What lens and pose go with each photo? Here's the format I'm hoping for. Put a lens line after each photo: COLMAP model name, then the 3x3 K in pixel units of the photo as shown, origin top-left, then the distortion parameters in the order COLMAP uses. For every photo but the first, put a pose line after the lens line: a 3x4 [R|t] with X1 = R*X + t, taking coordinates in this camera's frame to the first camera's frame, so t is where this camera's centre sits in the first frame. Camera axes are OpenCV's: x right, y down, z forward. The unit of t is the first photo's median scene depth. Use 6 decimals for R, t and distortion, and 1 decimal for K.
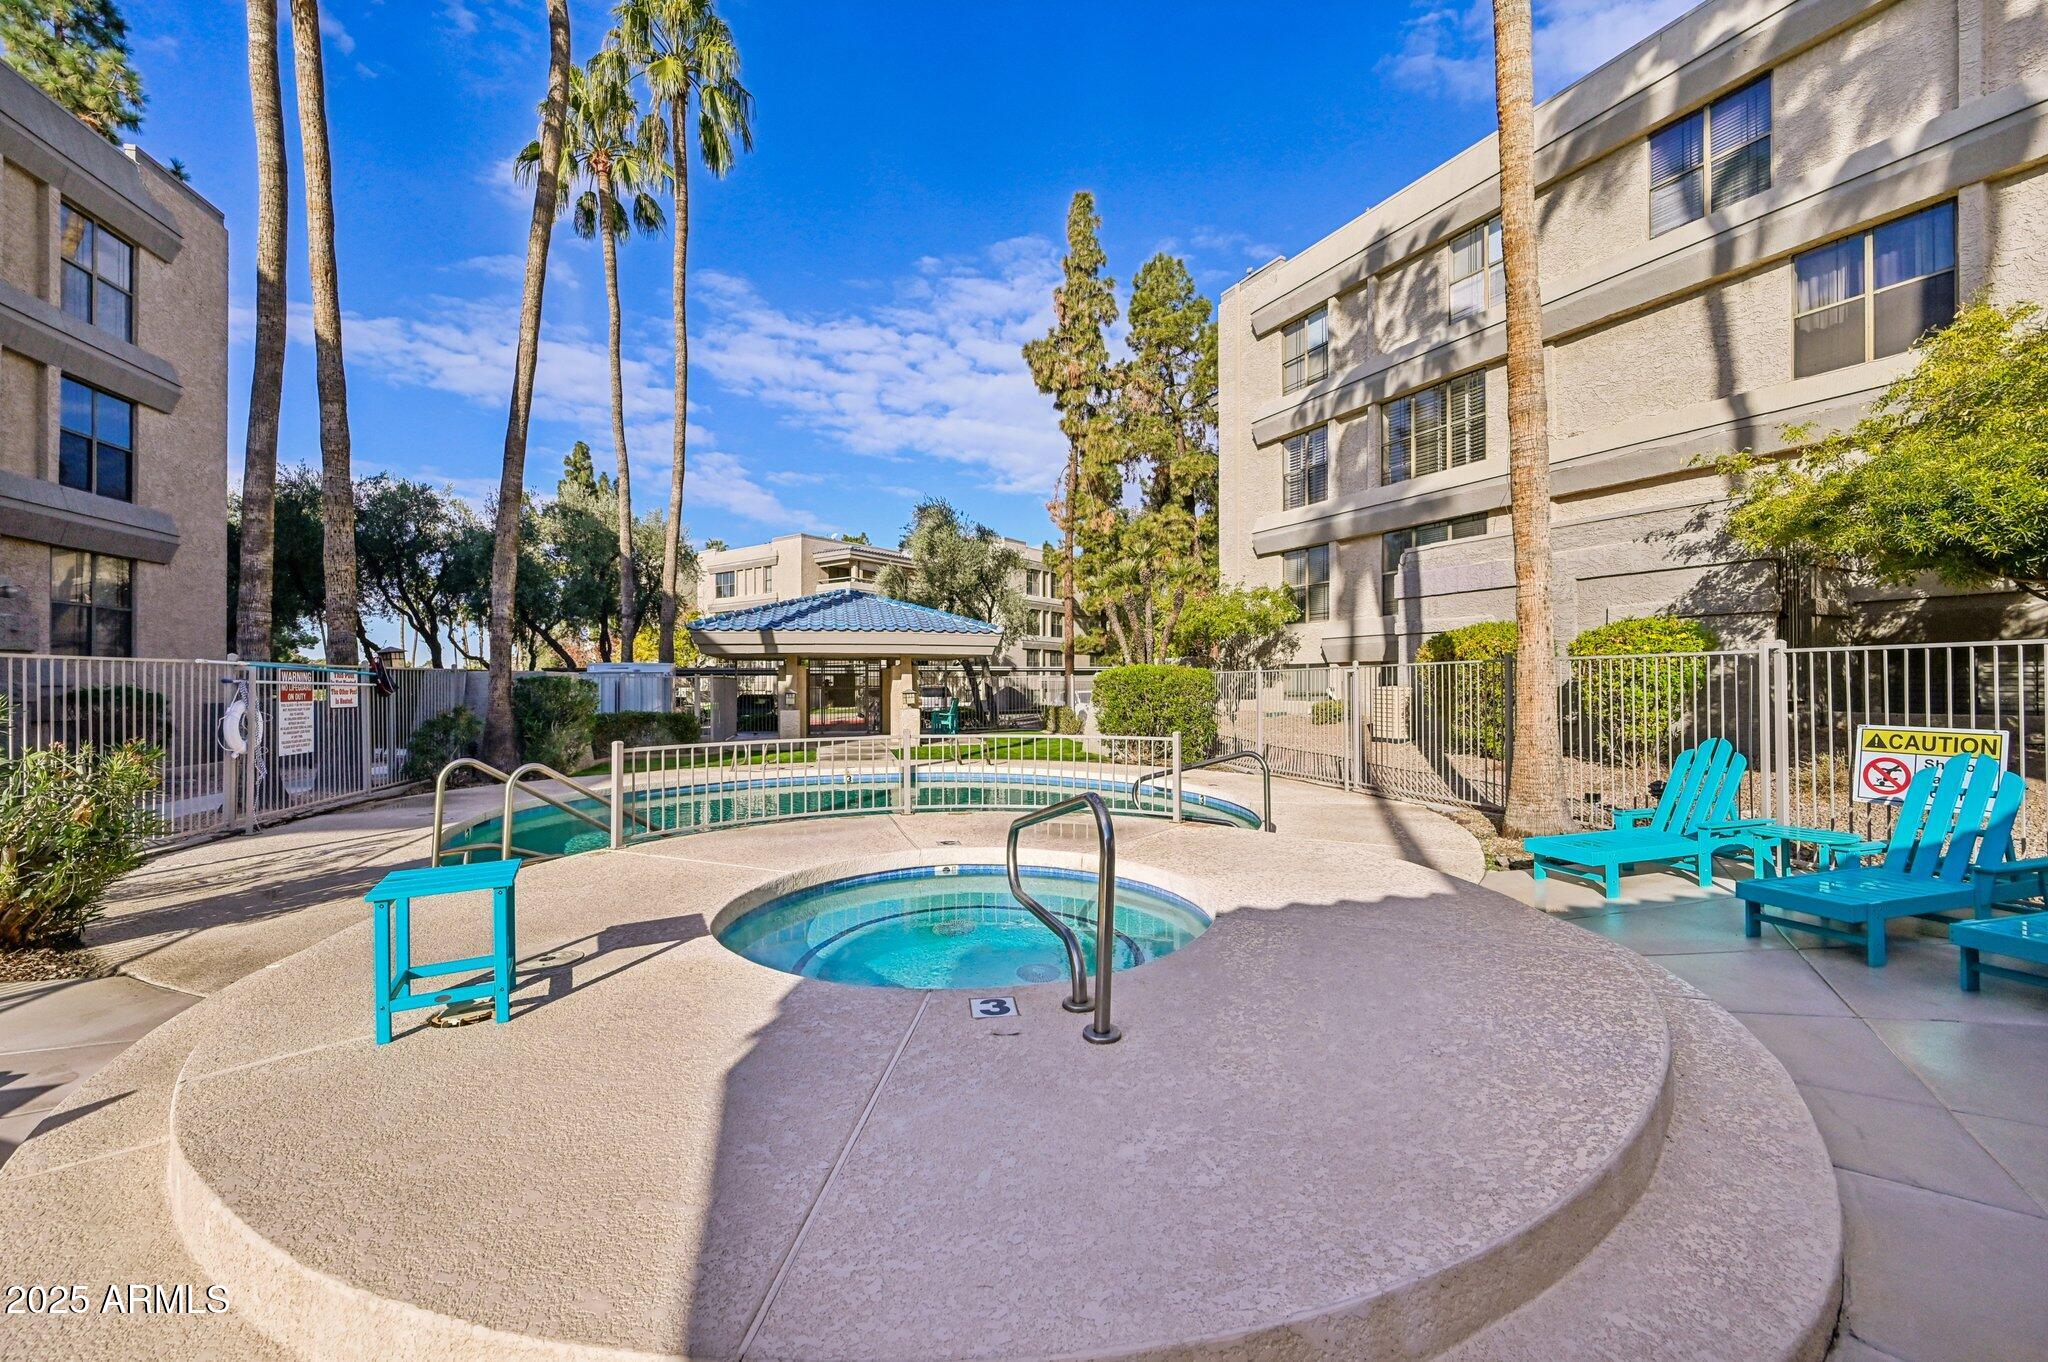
lens RADIAL K [[827.0, 0, 1037.6], [0, 827.0, 667.3], [0, 0, 1]] dist [0.002954, -0.000695]
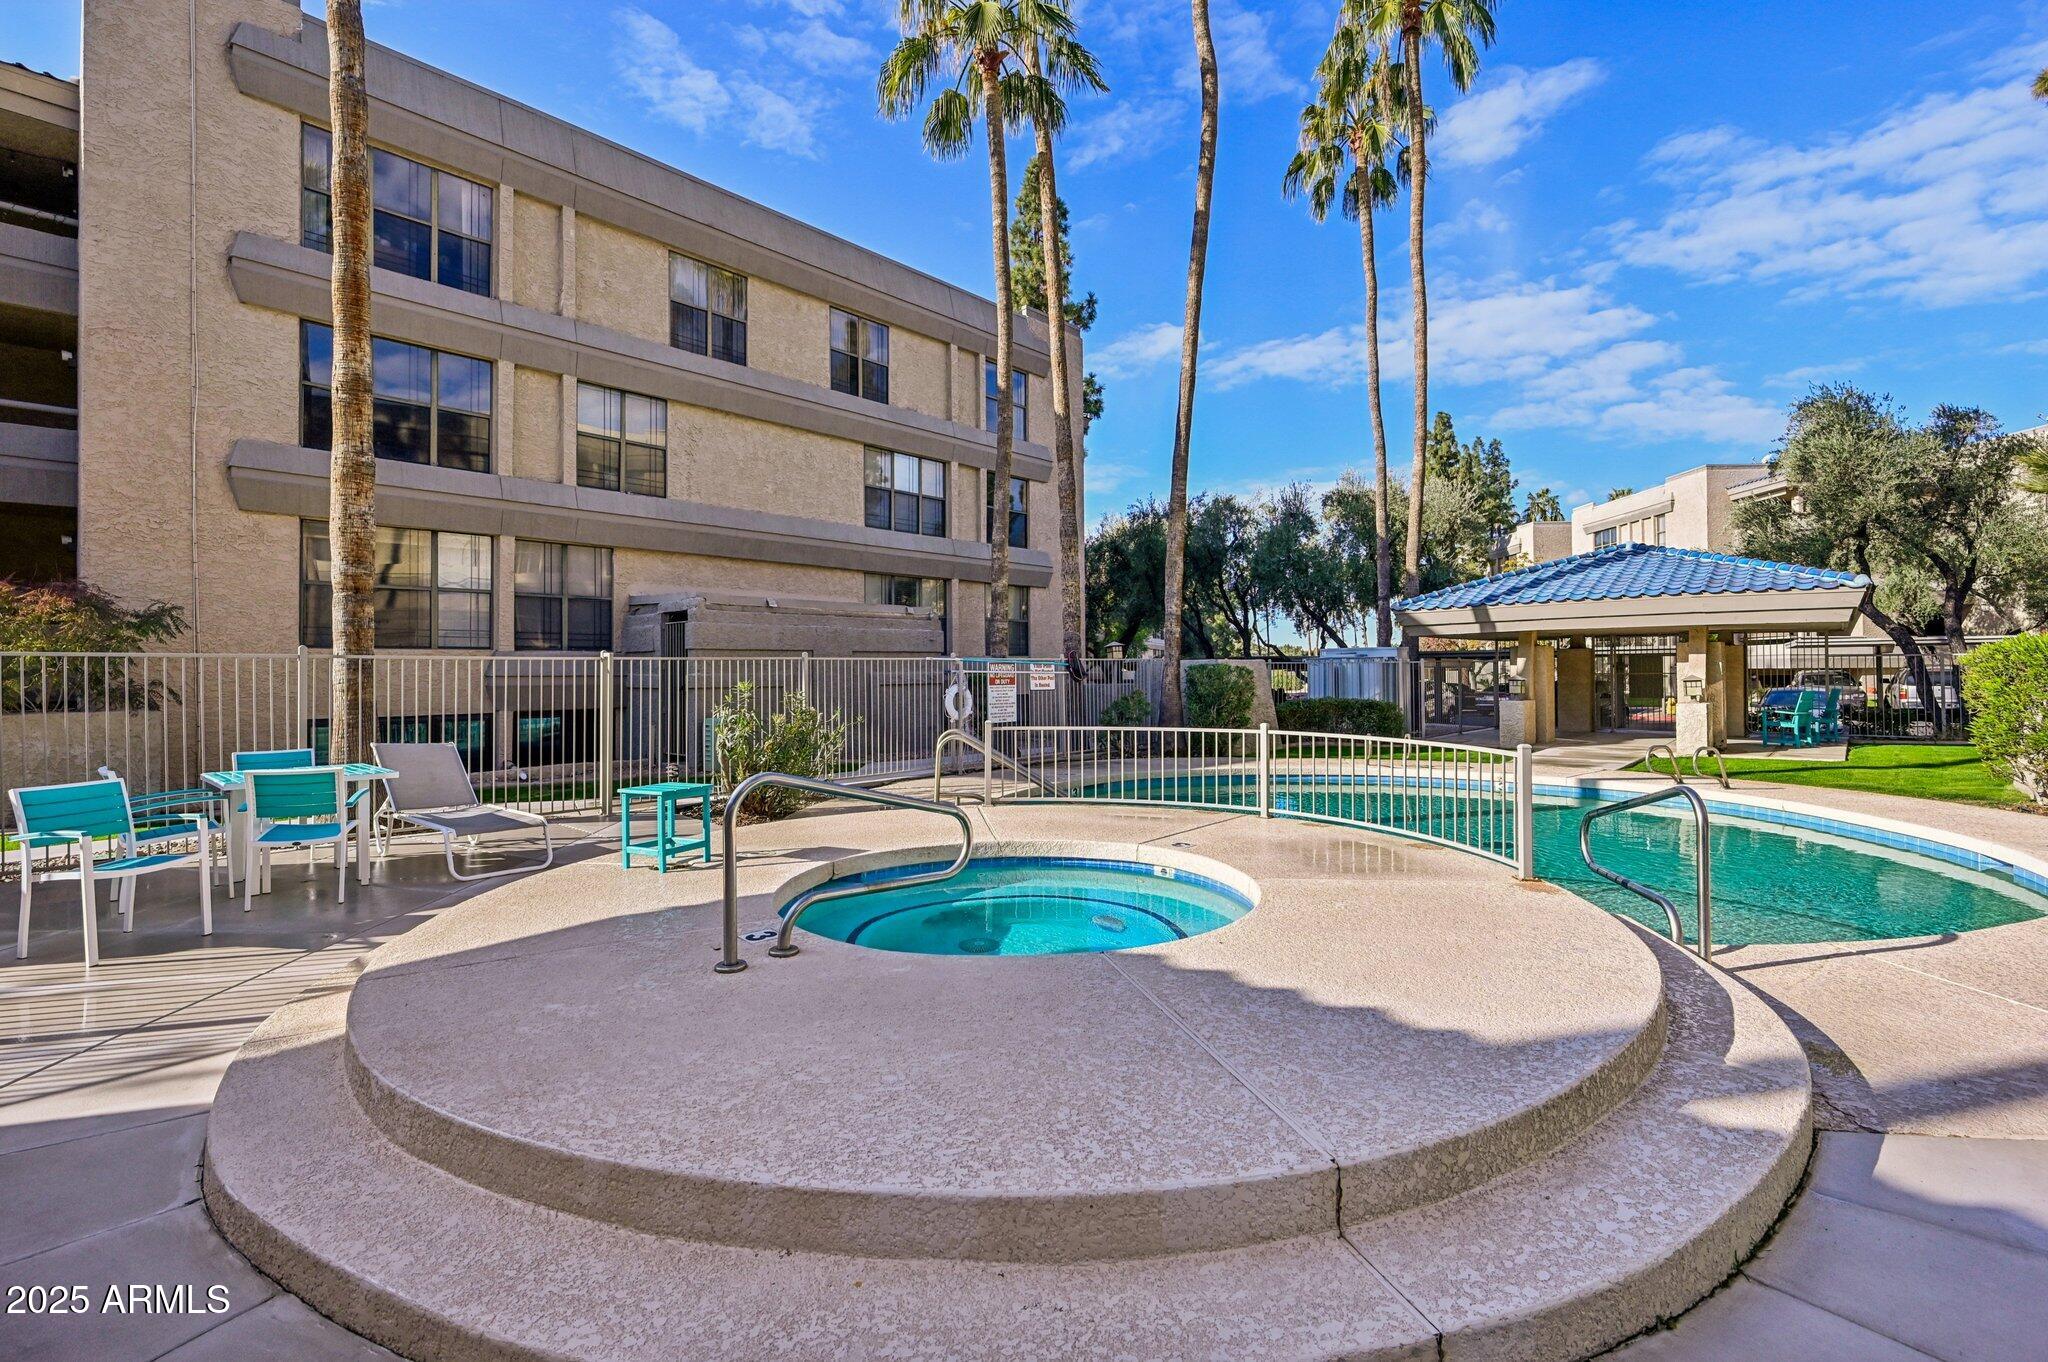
lens RADIAL K [[901.8, 0, 1011.2], [0, 901.8, 672.9], [0, 0, 1]] dist [-0.014108, 0.005553]
pose [[0.522149, 0.003309, -0.852848, 0.169807], [0.023370, 0.999561, 0.018186, -0.003024], [0.852534, -0.029427, 0.521843, 0.074483]]
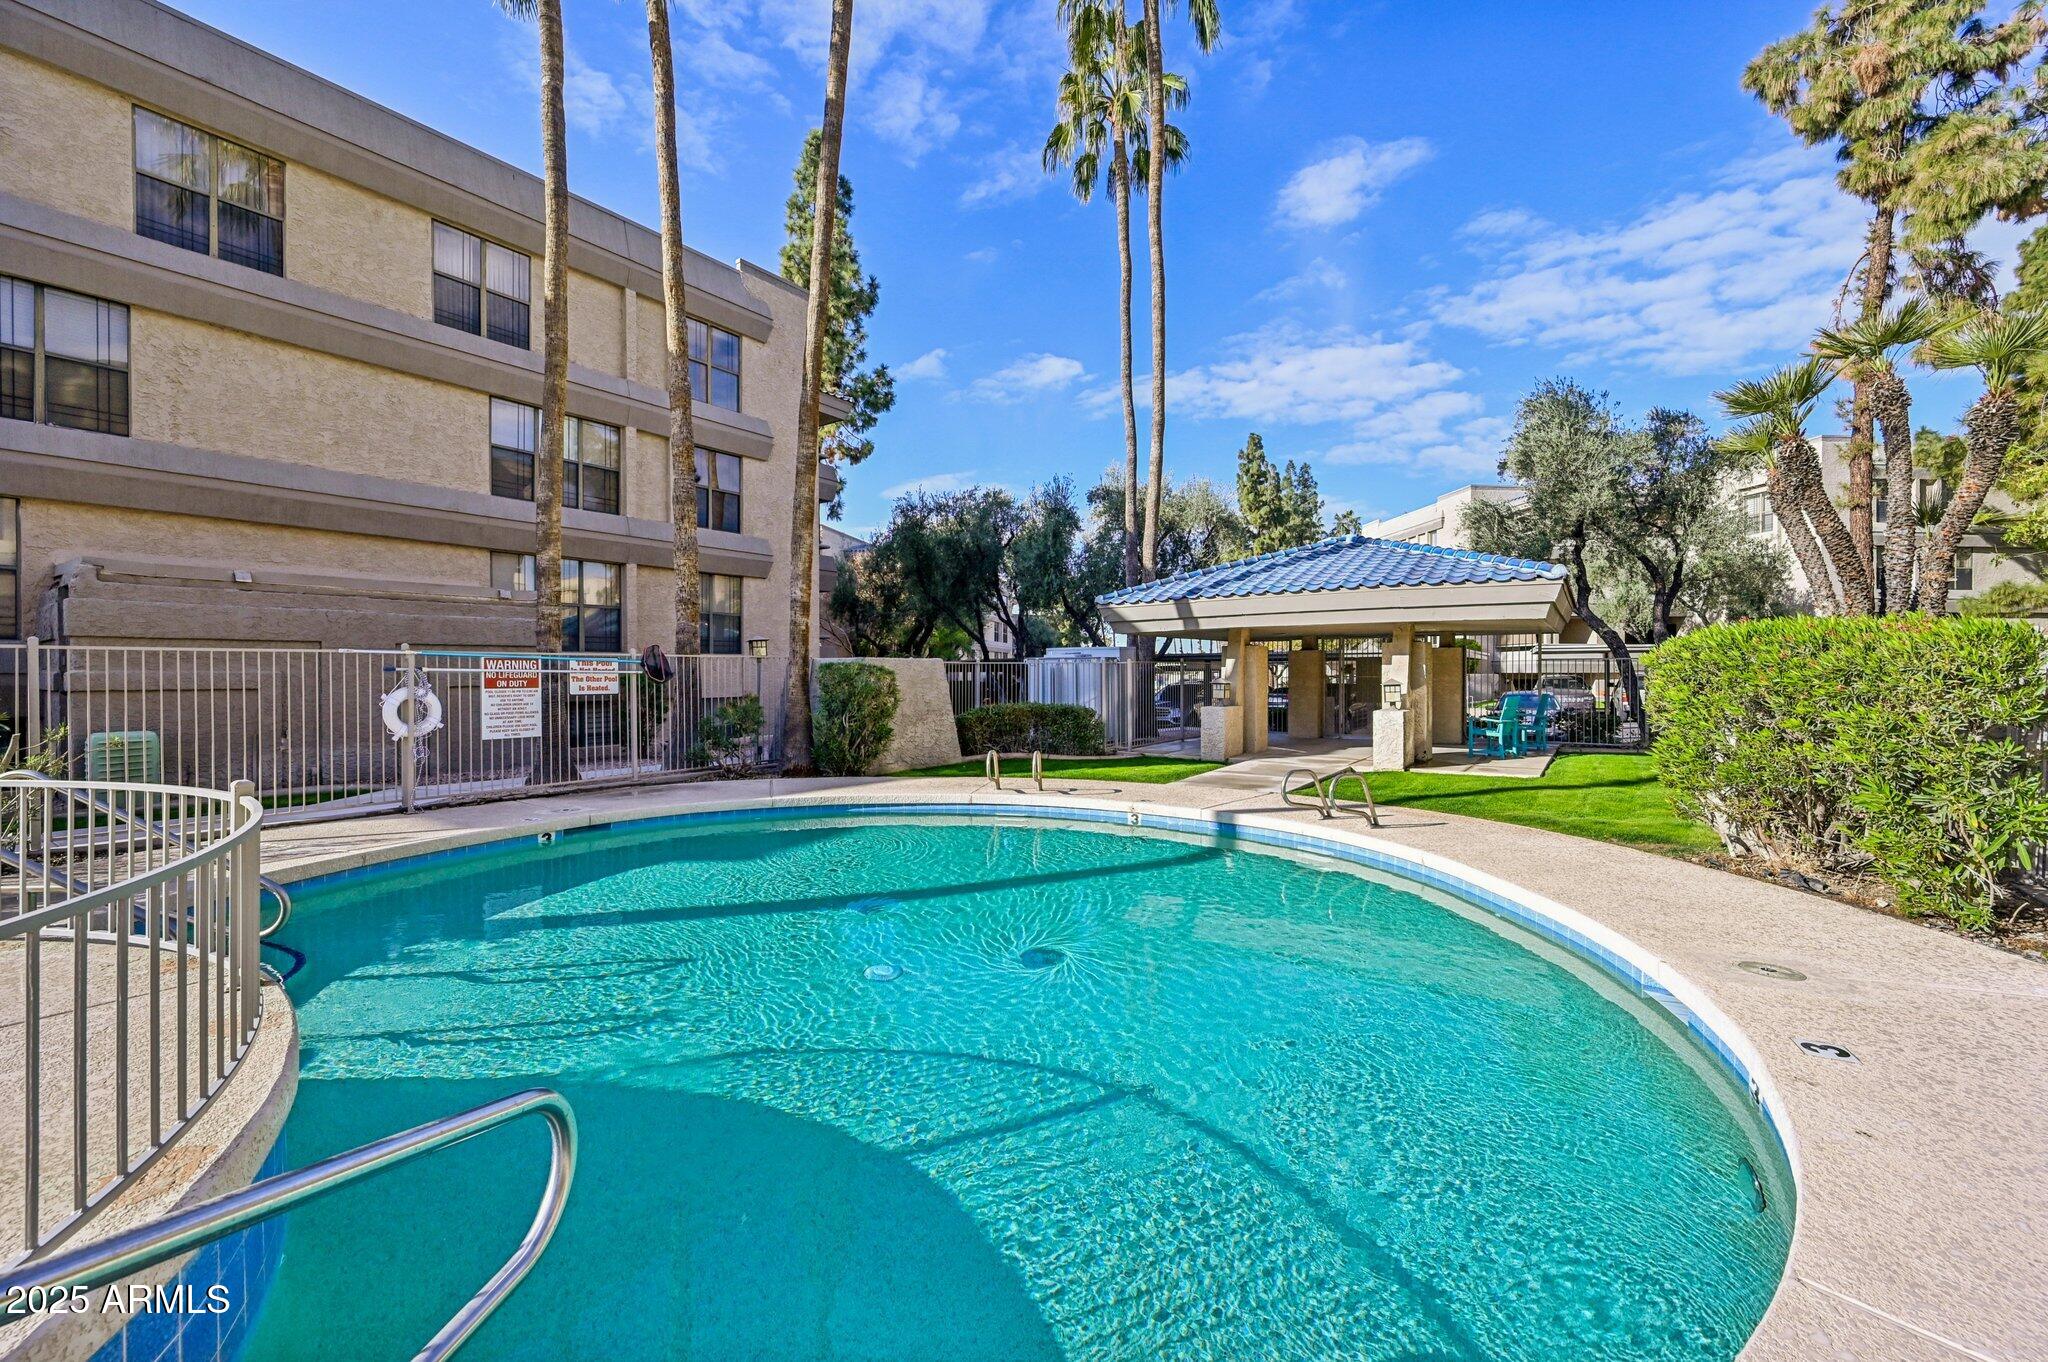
lens RADIAL K [[827.0, 0, 1027.1], [0, 827.0, 680.8], [0, 0, 1]] dist [0.002954, -0.000695]
pose [[0.633006, 0.012352, -0.774048, 0.139214], [0.015603, 0.999466, 0.028709, 0.004211], [0.773990, -0.030251, 0.632475, 0.316413]]
